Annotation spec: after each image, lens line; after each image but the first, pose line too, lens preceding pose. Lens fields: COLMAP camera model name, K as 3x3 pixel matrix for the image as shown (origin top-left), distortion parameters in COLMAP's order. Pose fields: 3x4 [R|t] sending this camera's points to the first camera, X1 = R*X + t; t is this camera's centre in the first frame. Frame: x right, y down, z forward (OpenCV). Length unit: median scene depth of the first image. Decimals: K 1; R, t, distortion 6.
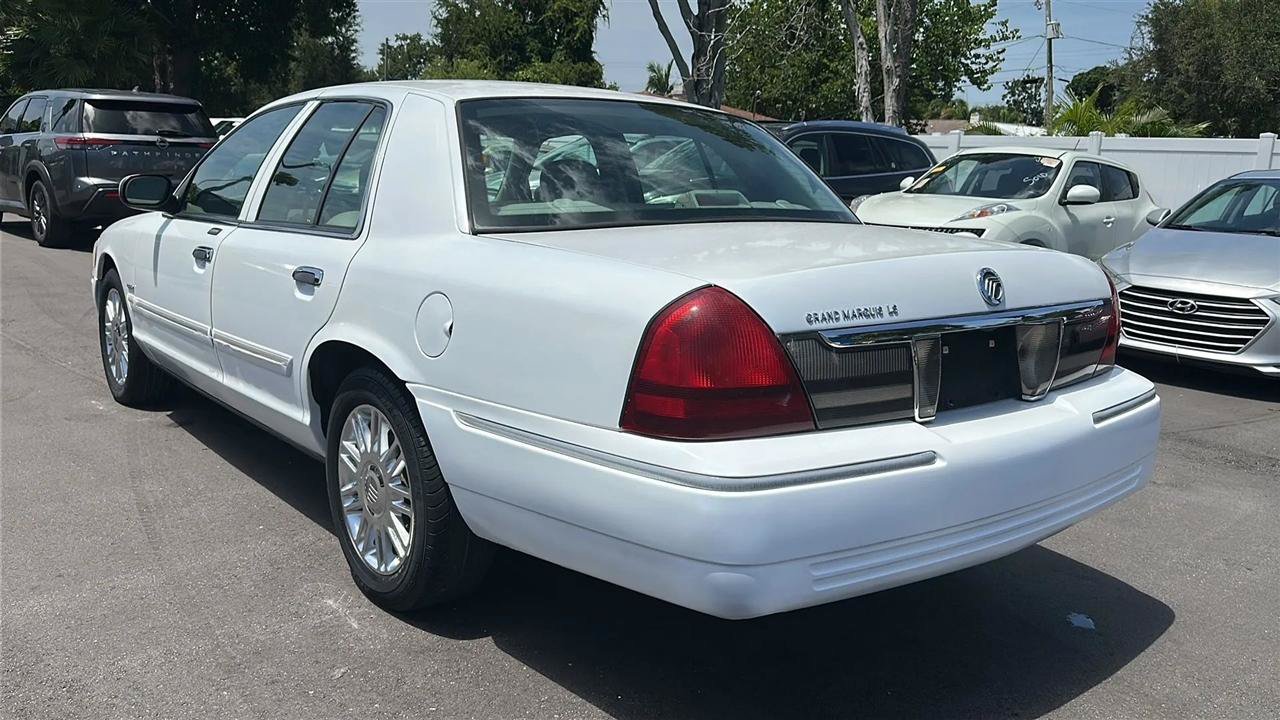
lens RADIAL K [[1055.4, 0, 640.0], [0, 1055.4, 360.0], [0, 0, 1]] dist [0.167406, -0.314925]
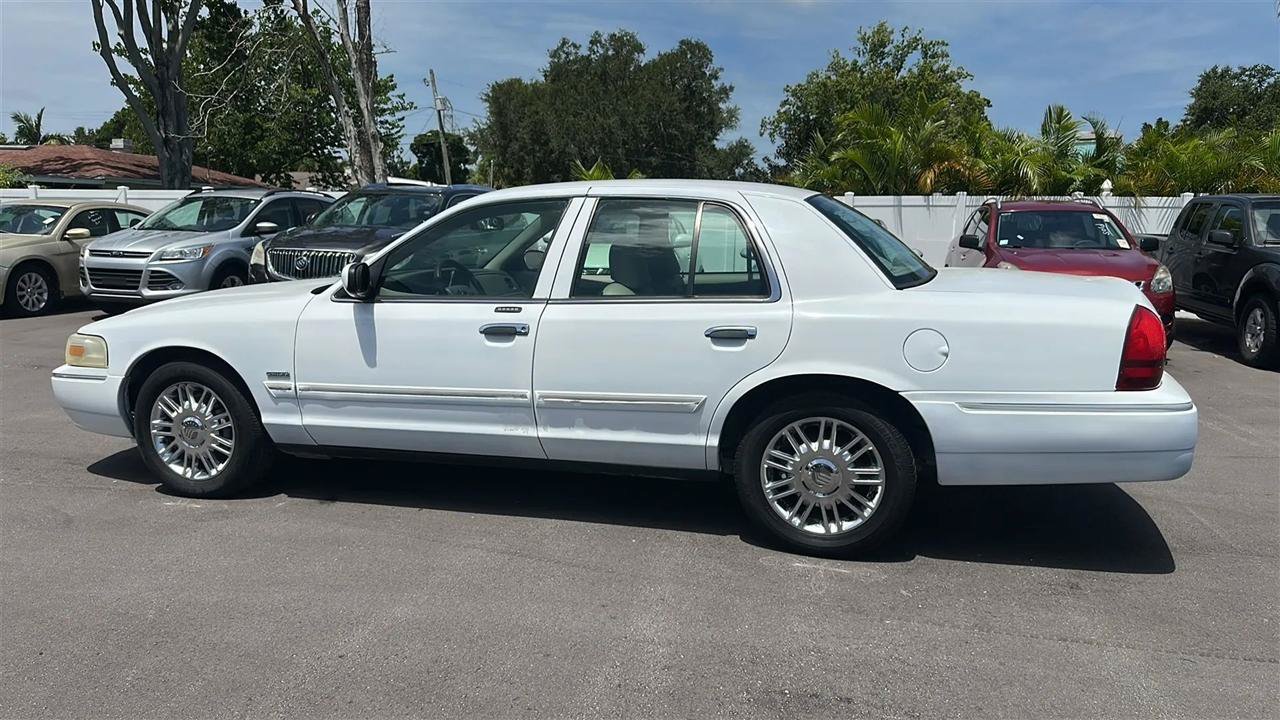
lens RADIAL K [[924.2, 0, 635.9], [0, 924.2, 358.9], [0, 0, 1]] dist [0.110785, -0.172450]
pose [[0.802741, -0.119107, 0.584312, -0.104809], [0.131211, 0.991115, 0.021770, -0.008360], [-0.581714, 0.059192, 0.811237, 0.012255]]
